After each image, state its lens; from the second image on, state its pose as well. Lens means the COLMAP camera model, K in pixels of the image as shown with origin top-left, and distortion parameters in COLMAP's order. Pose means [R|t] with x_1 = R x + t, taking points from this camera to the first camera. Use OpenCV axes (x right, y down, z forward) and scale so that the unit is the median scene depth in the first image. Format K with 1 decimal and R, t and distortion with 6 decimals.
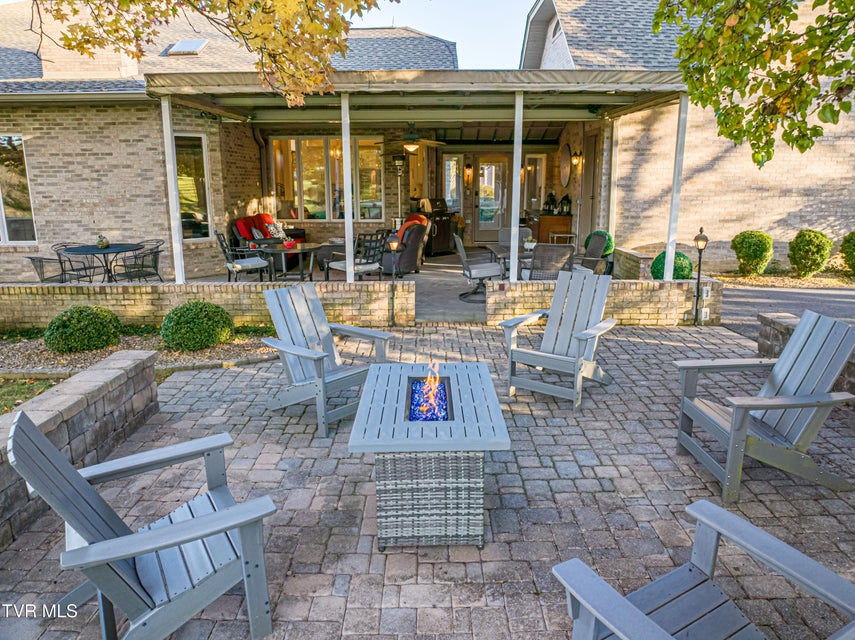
lens RADIAL K [[617.9, 0, 435.8], [0, 617.9, 319.3], [0, 0, 1]] dist [-0.030635, 0.000143]
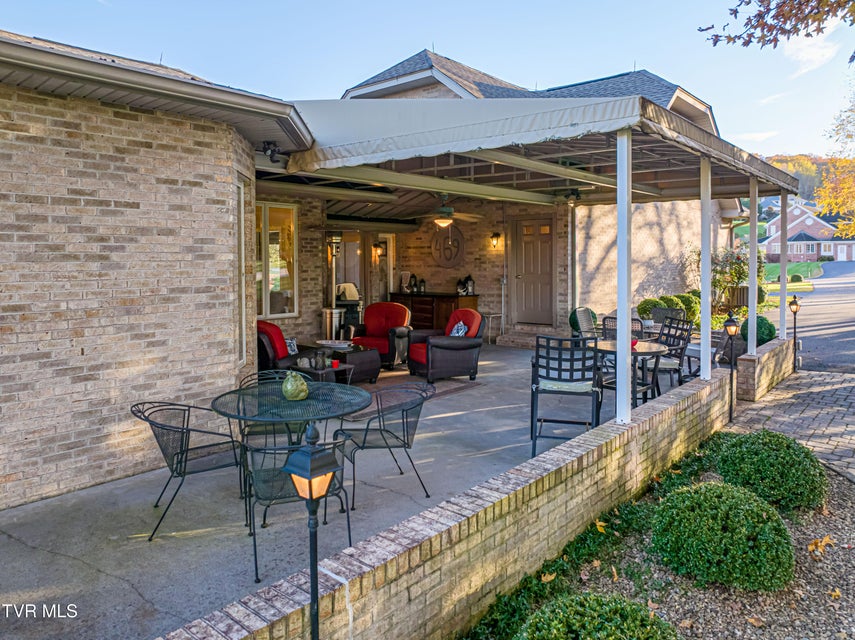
lens RADIAL K [[617.9, 0, 402.9], [0, 617.9, 285.4], [0, 0, 1]] dist [-0.030635, 0.000143]
pose [[0.653061, -0.033617, 0.756559, -0.755777], [0.174128, 0.978913, -0.106810, -0.121694], [-0.737015, 0.201491, 0.645143, 0.548976]]
